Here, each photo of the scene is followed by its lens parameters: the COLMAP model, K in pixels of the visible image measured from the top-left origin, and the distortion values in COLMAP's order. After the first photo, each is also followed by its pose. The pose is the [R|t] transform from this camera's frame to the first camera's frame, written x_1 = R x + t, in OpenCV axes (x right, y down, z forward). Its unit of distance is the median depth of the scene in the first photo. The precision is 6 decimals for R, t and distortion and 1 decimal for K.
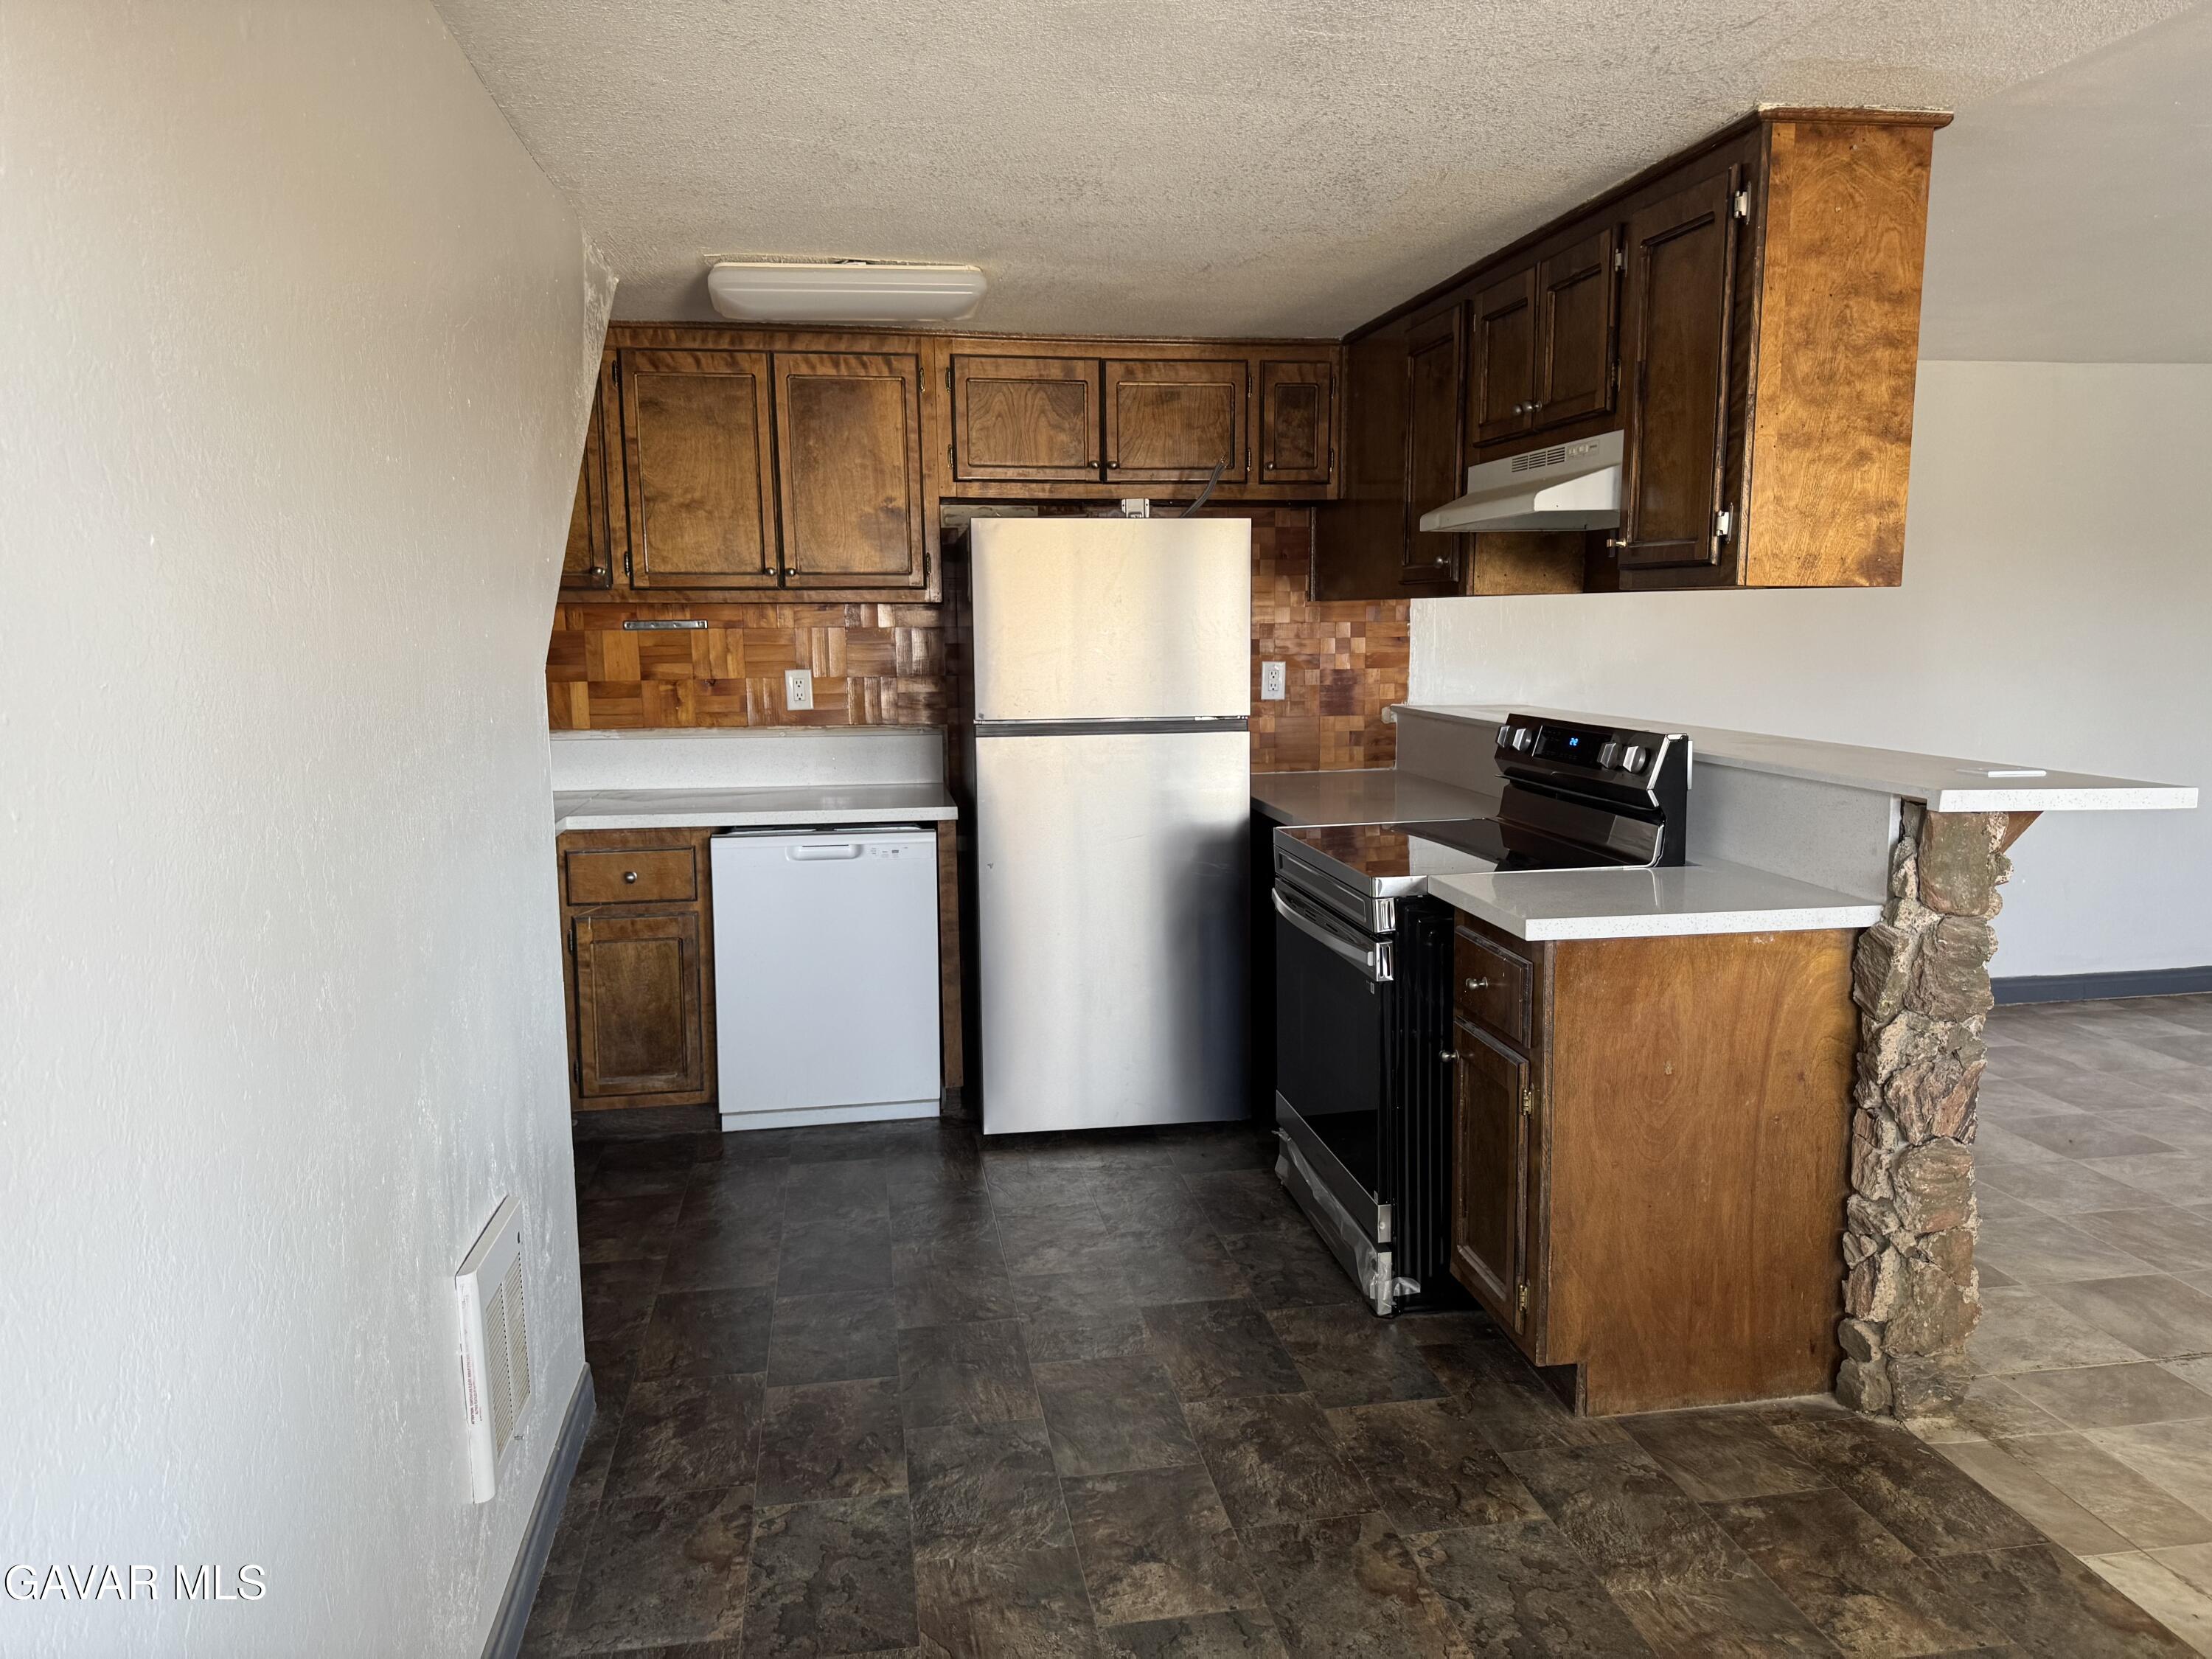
lens RADIAL K [[1550.9, 0, 1106.0], [0, 1550.9, 829.5], [0, 0, 1]] dist [0.045939, 0.000718]
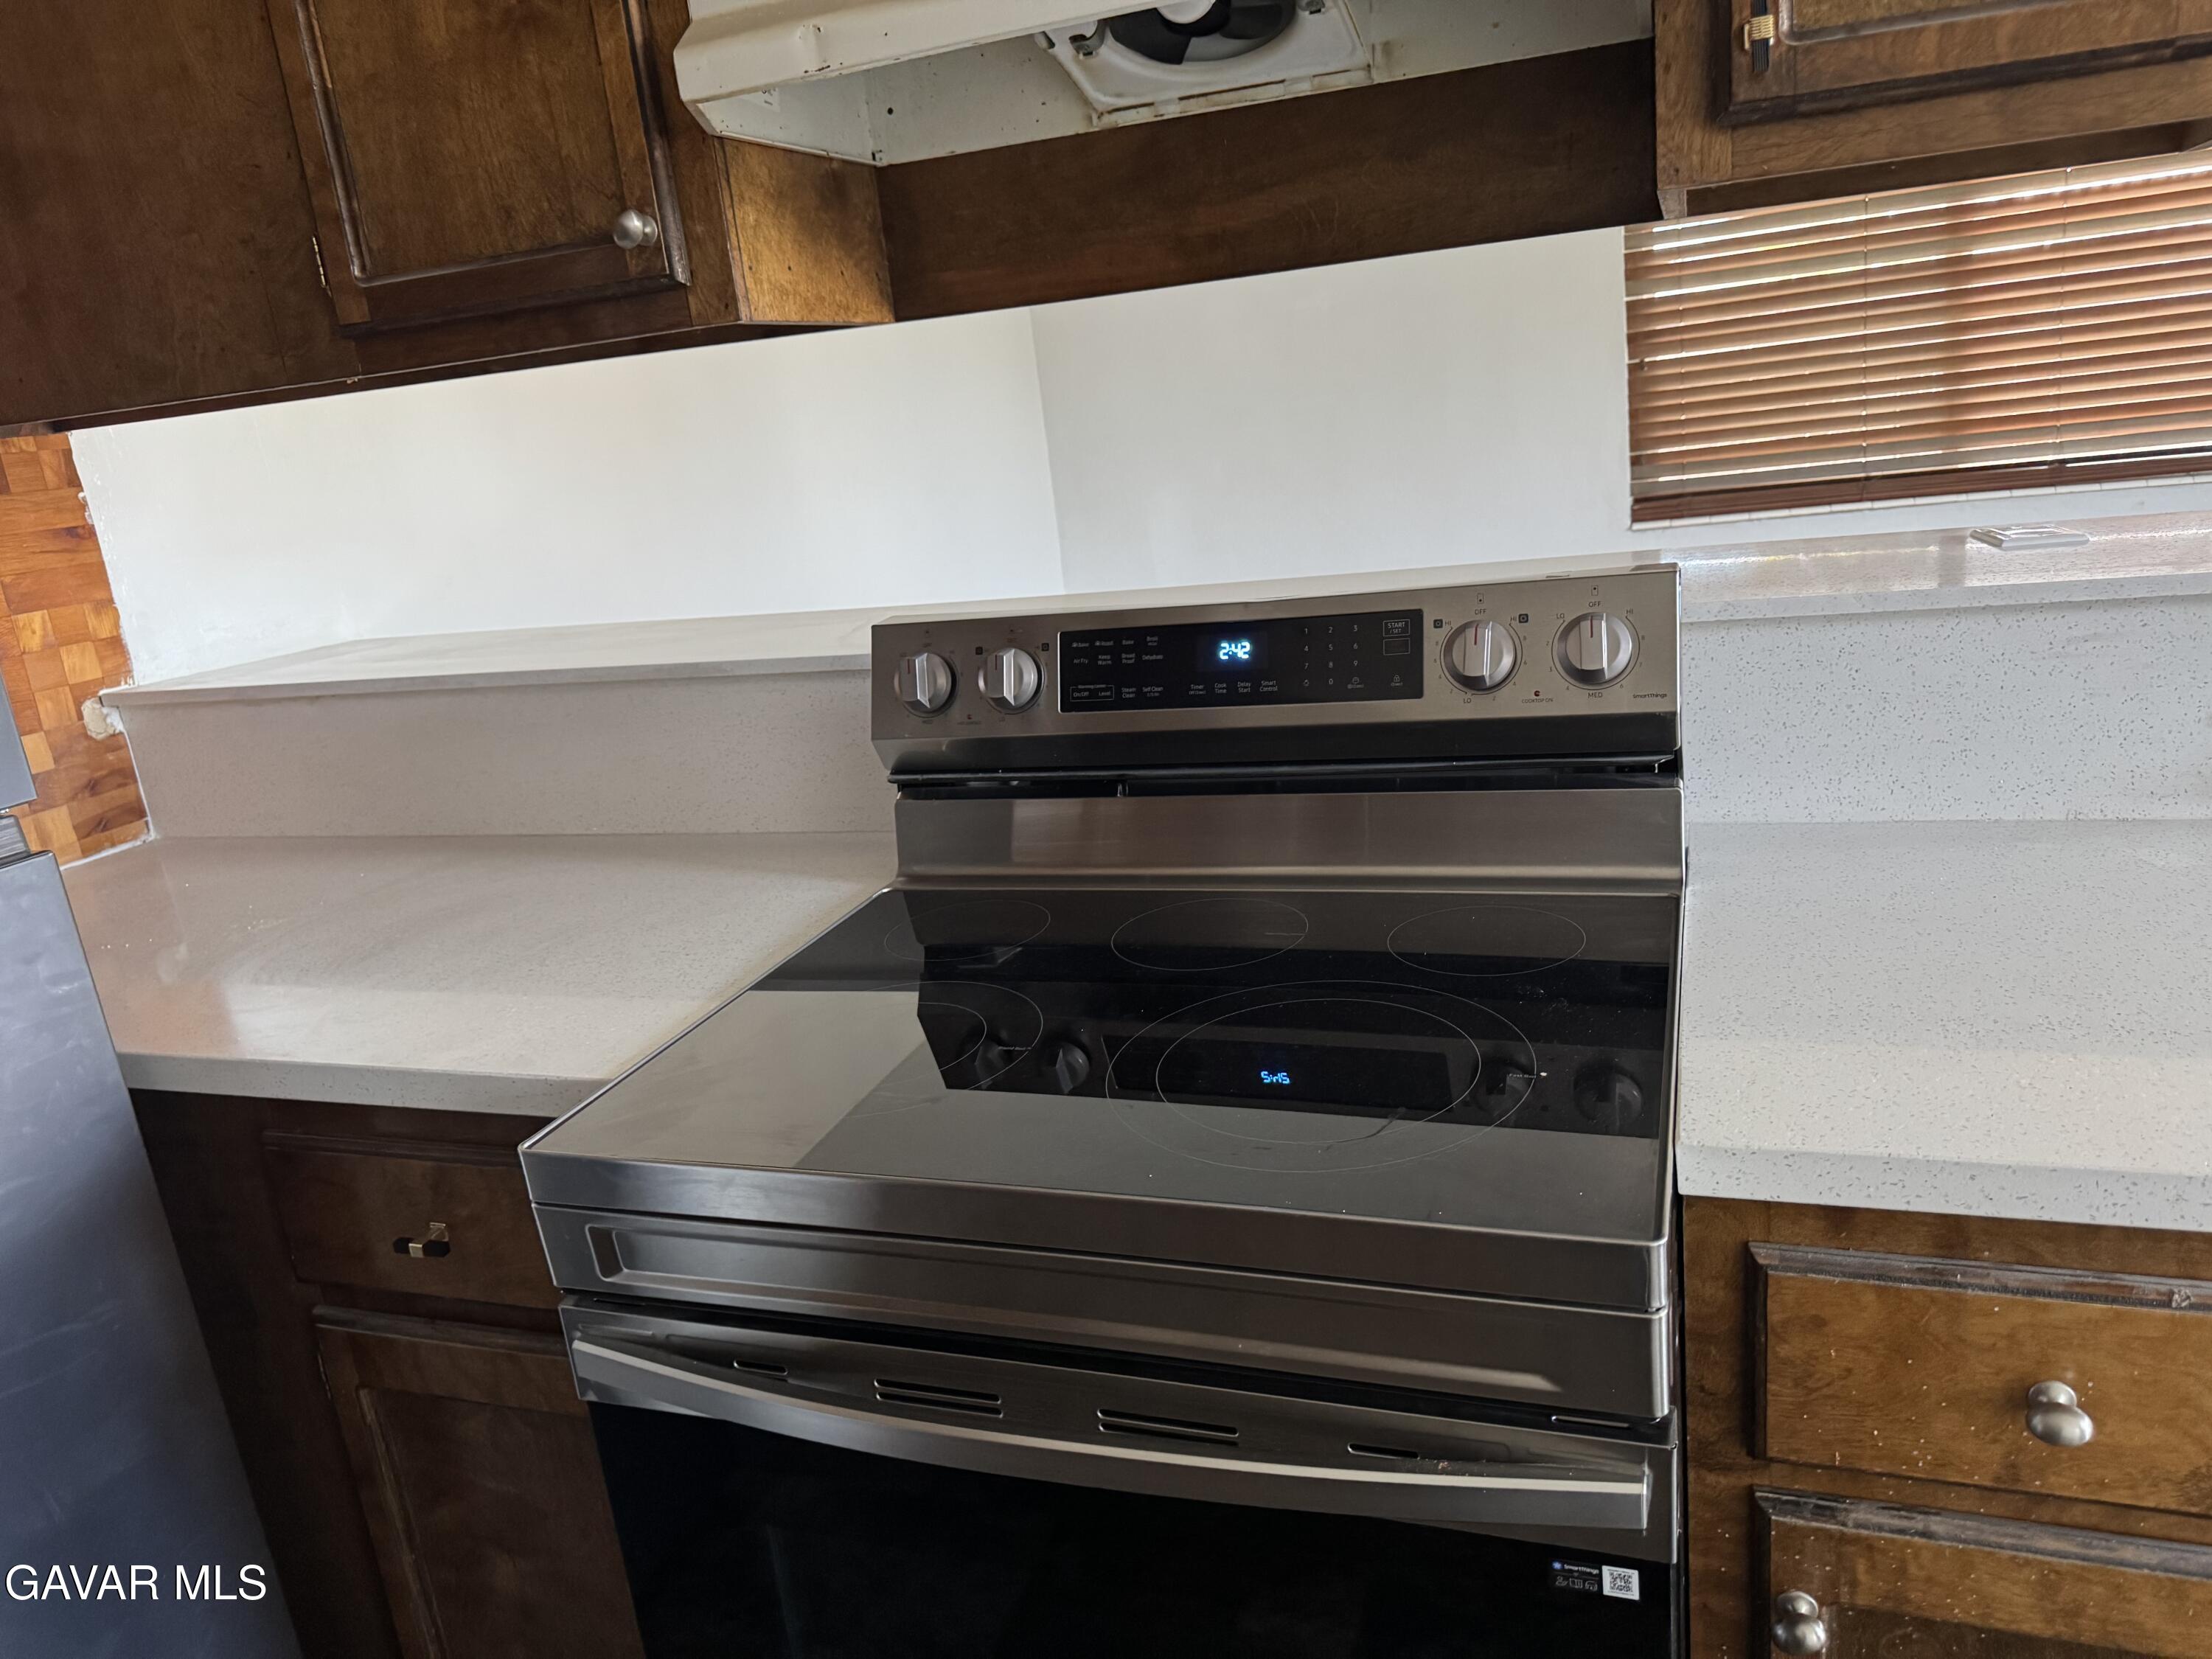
lens RADIAL K [[1550.9, 0, 1106.0], [0, 1550.9, 829.5], [0, 0, 1]] dist [0.045939, 0.000718]
pose [[0.493468, -0.280571, 0.823267, -0.042121], [0.225857, 0.955407, 0.190226, -0.065338], [-0.839927, 0.092070, 0.534832, 0.553893]]
